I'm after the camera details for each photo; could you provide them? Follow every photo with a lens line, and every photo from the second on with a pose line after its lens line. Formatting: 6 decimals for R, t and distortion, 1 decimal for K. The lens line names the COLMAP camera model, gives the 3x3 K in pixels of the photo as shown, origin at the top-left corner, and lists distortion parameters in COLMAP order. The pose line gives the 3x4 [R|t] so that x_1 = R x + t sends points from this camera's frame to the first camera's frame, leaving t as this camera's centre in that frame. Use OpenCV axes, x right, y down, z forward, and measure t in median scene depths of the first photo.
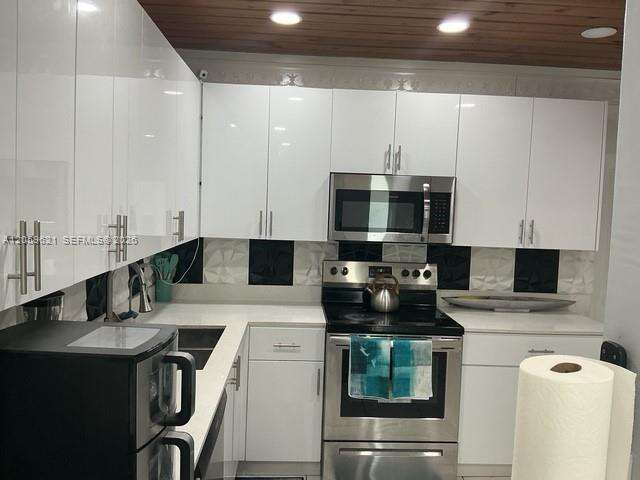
lens RADIAL K [[531.3, 0, 320.5], [0, 531.3, 239.0], [0, 0, 1]] dist [0.139497, -0.293192]
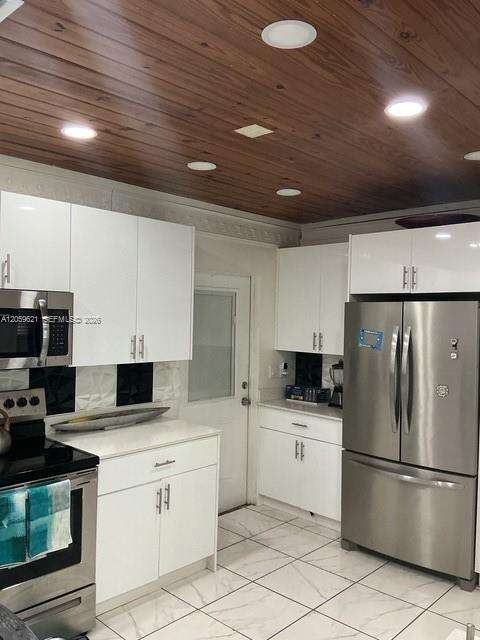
lens RADIAL K [[531.3, 0, 240.0], [0, 531.3, 320.0], [0, 0, 1]] dist [0.139497, -0.293192]
pose [[0.719984, -0.024457, 0.693560, -0.173373], [0.047035, 0.998801, -0.013606, -0.040583], [-0.692395, 0.042418, 0.720270, 0.135318]]
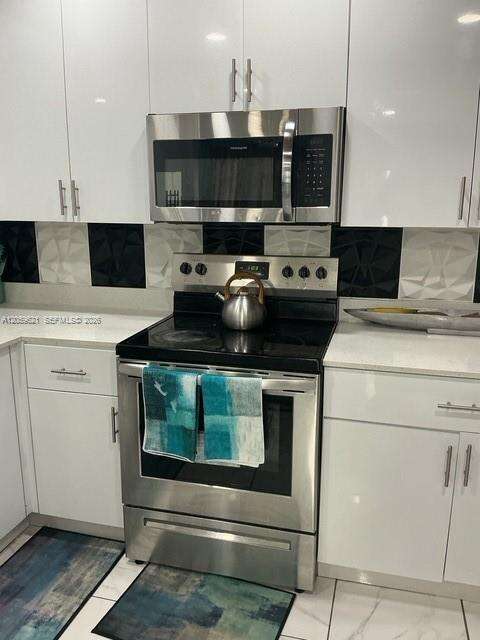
lens RADIAL K [[558.1, 0, 239.3], [0, 558.1, 311.5], [0, 0, 1]] dist [0.108548, -0.222968]
pose [[0.949067, 0.028047, -0.313822, 0.335249], [0.013347, 0.991557, 0.128983, 0.023476], [0.314790, -0.126603, 0.940680, 0.334851]]
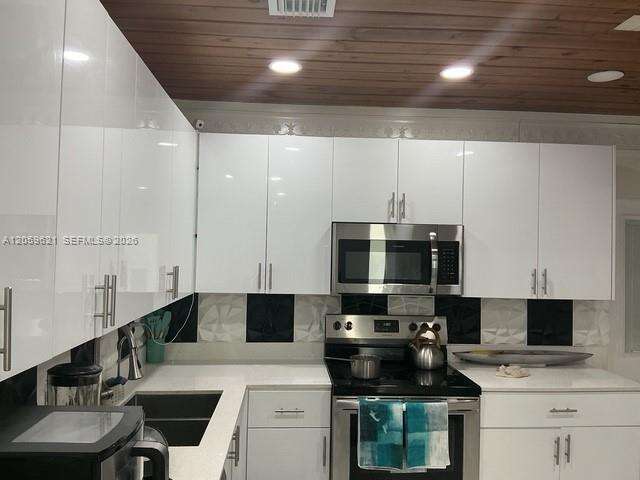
lens RADIAL K [[531.3, 0, 320.5], [0, 531.3, 239.0], [0, 0, 1]] dist [0.139497, -0.293192]
pose [[0.999775, -0.015294, 0.014669, -0.016415], [0.016569, 0.995702, -0.091124, -0.007602], [-0.013213, 0.091346, 0.995732, 0.049788]]
